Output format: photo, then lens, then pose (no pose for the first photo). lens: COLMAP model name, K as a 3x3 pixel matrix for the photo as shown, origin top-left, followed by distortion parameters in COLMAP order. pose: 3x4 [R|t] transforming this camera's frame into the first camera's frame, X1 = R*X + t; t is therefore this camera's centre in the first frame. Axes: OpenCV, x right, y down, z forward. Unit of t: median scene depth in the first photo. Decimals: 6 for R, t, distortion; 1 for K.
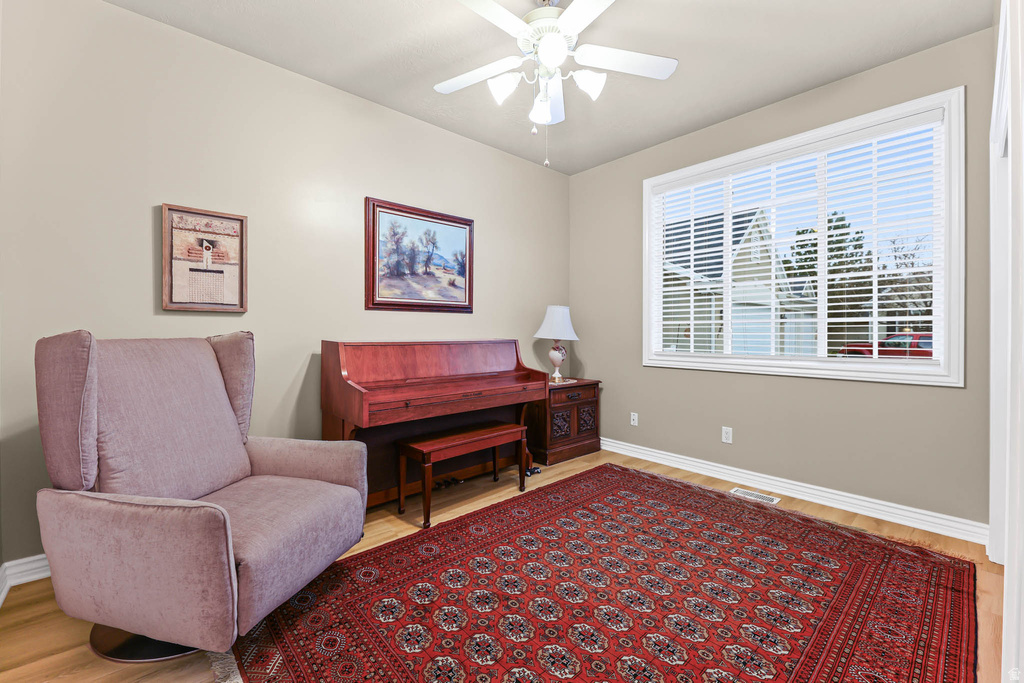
lens RADIAL K [[420.8, 0, 507.6], [0, 420.8, 335.2], [0, 0, 1]] dist [-0.001446, -0.002704]
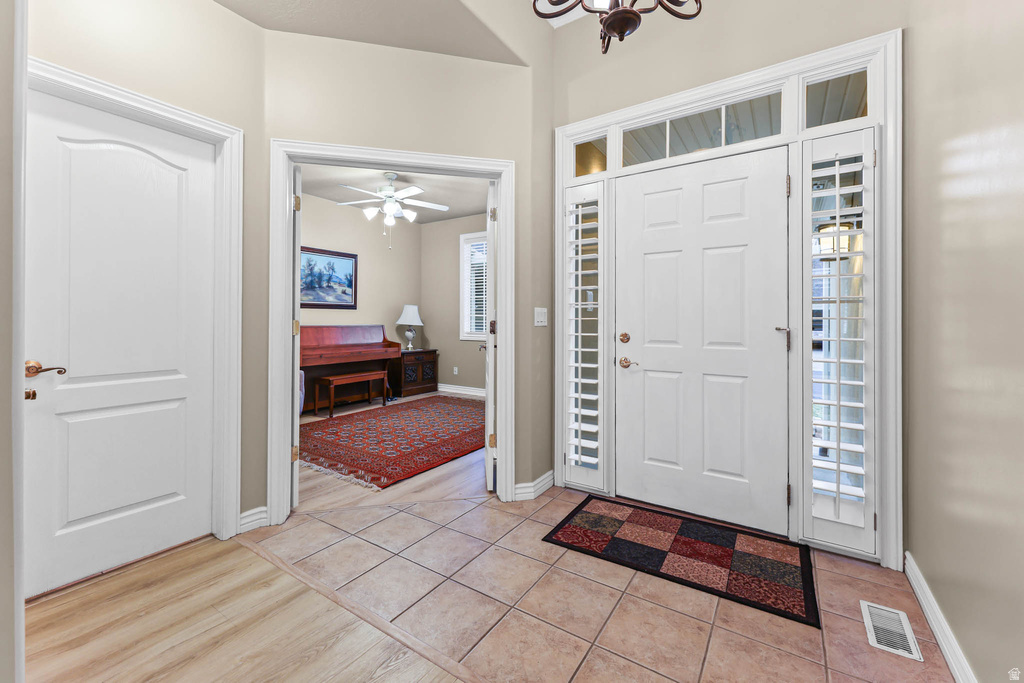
lens RADIAL K [[420.8, 0, 517.2], [0, 420.8, 322.8], [0, 0, 1]] dist [-0.001446, -0.002704]
pose [[0.962425, 0.001597, 0.271545, 0.084483], [-0.000734, 0.999994, -0.003279, 0.007626], [-0.271548, 0.002956, 0.962420, -0.859721]]
